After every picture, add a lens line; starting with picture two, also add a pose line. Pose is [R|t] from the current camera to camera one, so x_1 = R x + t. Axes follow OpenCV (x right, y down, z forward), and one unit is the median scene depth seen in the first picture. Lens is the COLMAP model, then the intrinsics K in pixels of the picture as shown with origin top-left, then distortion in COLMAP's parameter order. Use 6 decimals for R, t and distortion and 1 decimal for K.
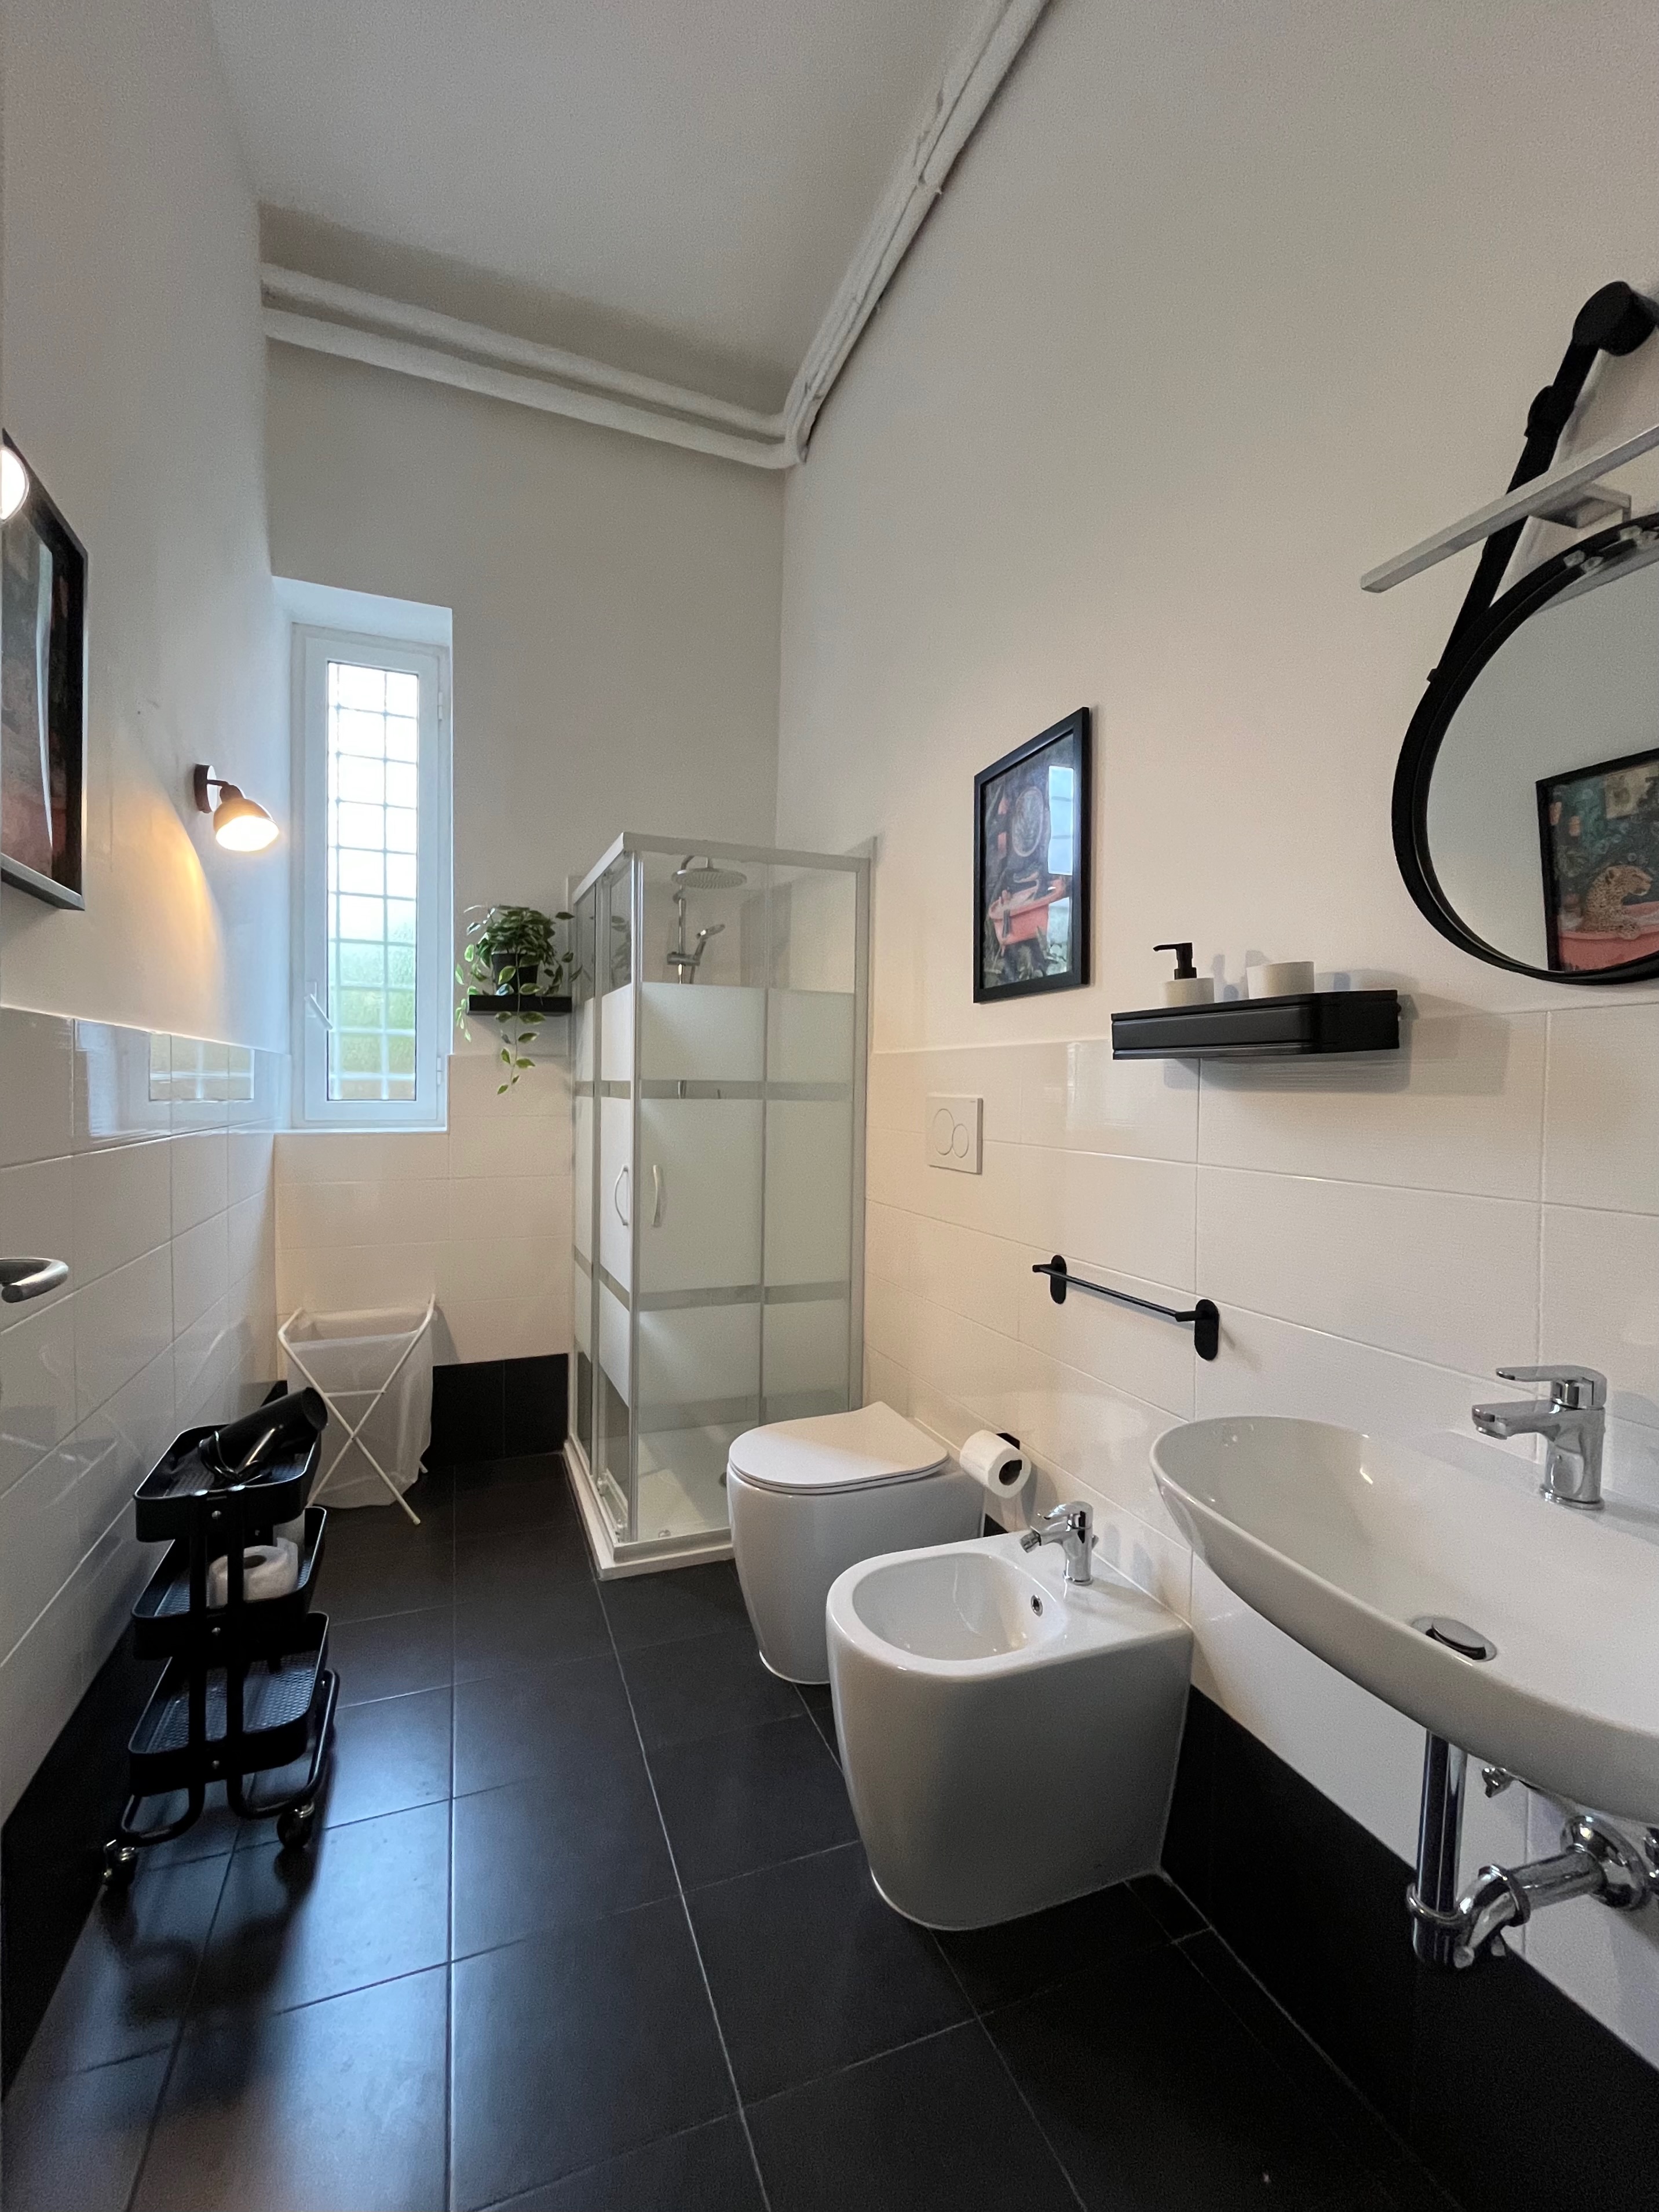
lens RADIAL K [[905.2, 0, 828.5], [0, 905.2, 1099.0], [0, 0, 1]] dist [-0.002753, 0.000103]
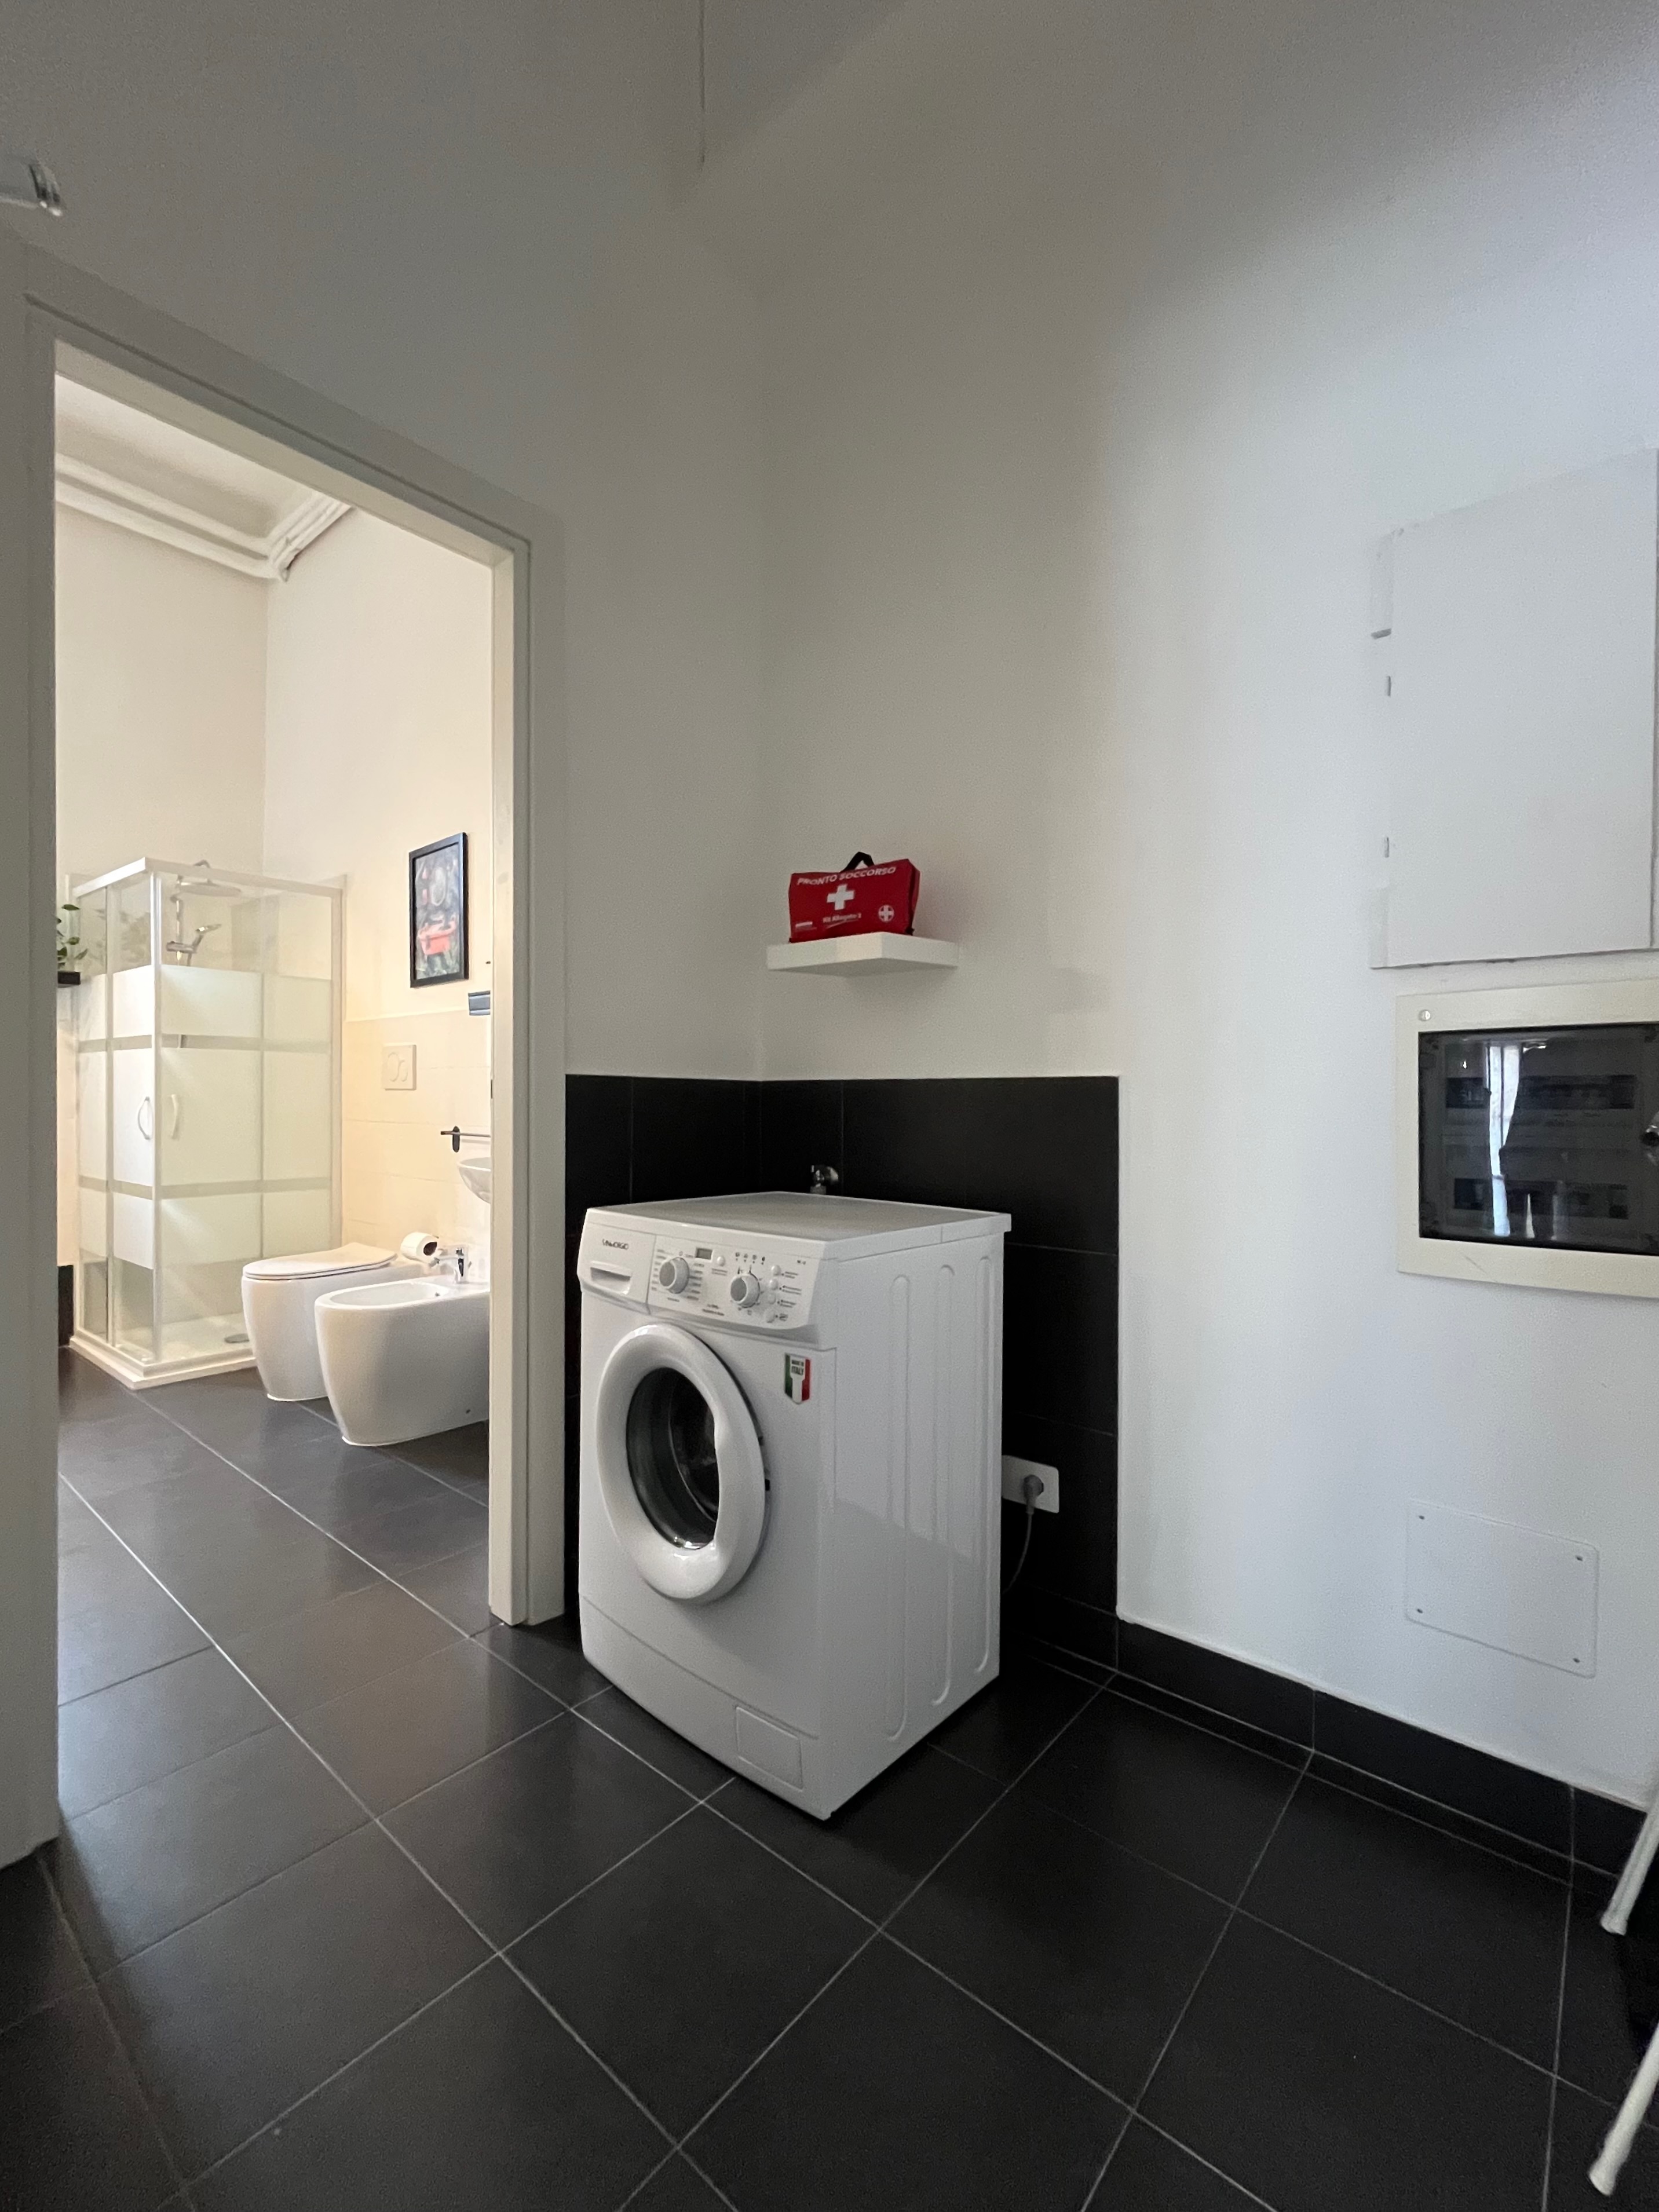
lens RADIAL K [[970.7, 0, 829.5], [0, 970.7, 1106.0], [0, 0, 1]] dist [-0.002014, 0.000057]
pose [[0.881153, -0.012747, 0.472659, -0.005669], [0.016113, 0.999865, -0.003074, 0.109735], [-0.472556, 0.010325, 0.881240, -0.796548]]
